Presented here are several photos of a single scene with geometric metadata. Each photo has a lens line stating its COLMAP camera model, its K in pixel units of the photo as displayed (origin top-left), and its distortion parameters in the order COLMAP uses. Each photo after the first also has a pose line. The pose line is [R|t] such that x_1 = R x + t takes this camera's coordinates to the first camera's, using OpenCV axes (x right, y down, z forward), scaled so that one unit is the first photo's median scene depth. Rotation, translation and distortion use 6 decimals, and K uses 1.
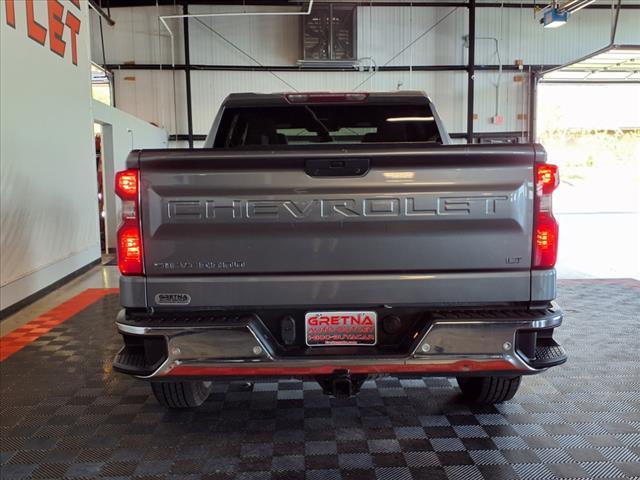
lens RADIAL K [[650.0, 0, 320.1], [0, 650.0, 245.7], [0, 0, 1]] dist [-0.001331, 0.000000]
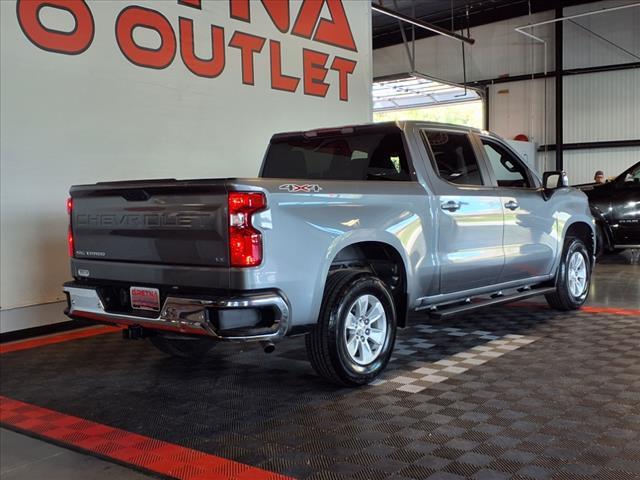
lens RADIAL K [[712.8, 0, 320.9], [0, 712.8, 237.2], [0, 0, 1]] dist [0.023735, 0.000000]
pose [[0.768655, 0.025029, -0.639174, 0.200091], [-0.048323, 0.998651, -0.019007, -0.001018], [0.637836, 0.045496, 0.768827, -0.007696]]
